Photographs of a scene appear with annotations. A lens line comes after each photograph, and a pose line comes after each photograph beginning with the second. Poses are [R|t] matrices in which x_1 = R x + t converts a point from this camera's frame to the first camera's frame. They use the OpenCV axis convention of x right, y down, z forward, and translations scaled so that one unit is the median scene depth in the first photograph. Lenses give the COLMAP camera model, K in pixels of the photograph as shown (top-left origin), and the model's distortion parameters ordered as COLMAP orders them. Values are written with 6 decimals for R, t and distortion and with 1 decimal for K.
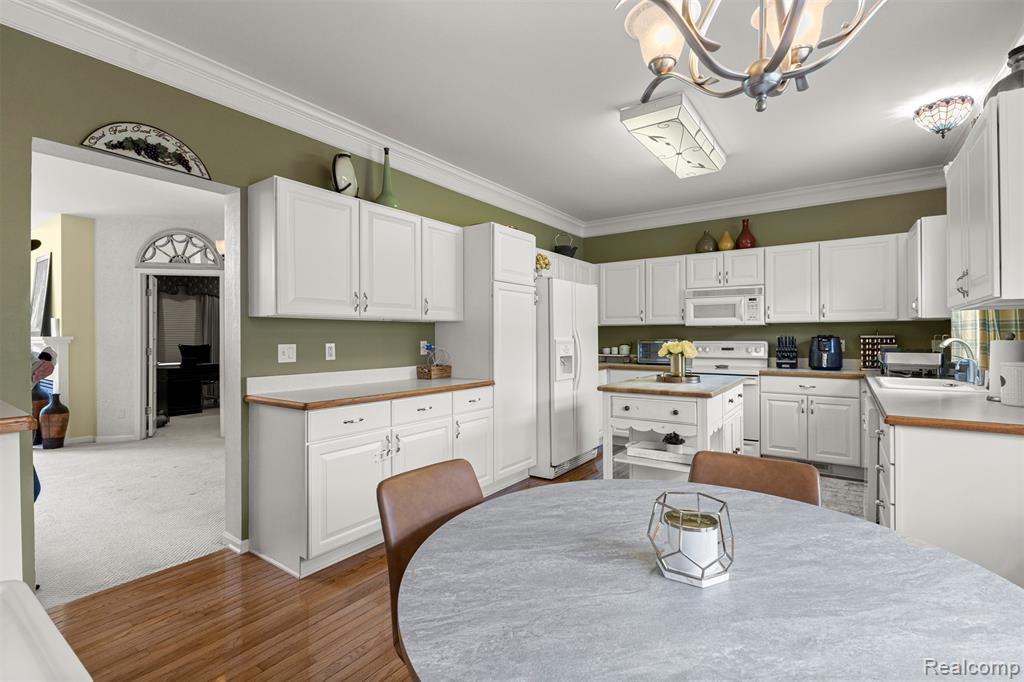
lens RADIAL K [[469.9, 0, 509.1], [0, 469.9, 338.6], [0, 0, 1]] dist [-0.001597, -0.000063]
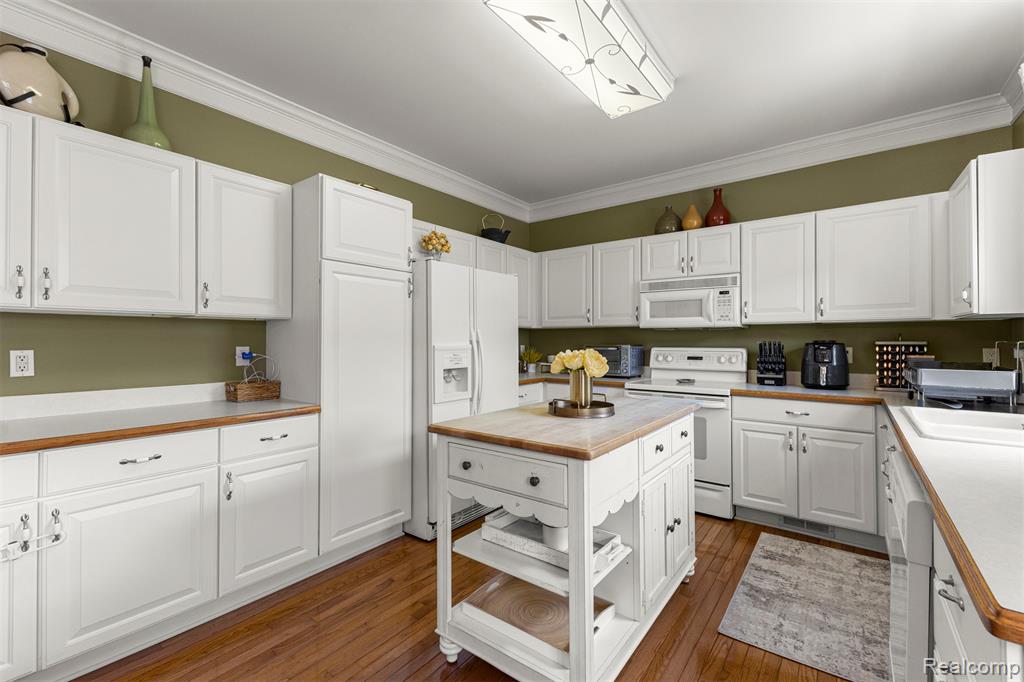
lens RADIAL K [[441.5, 0, 510.7], [0, 441.5, 339.1], [0, 0, 1]] dist [0.006755, 0.000385]
pose [[0.999366, 0.003791, -0.035389, 0.227443], [-0.004083, 0.999958, -0.008161, -0.002372], [0.035357, 0.008301, 0.999340, 0.318644]]
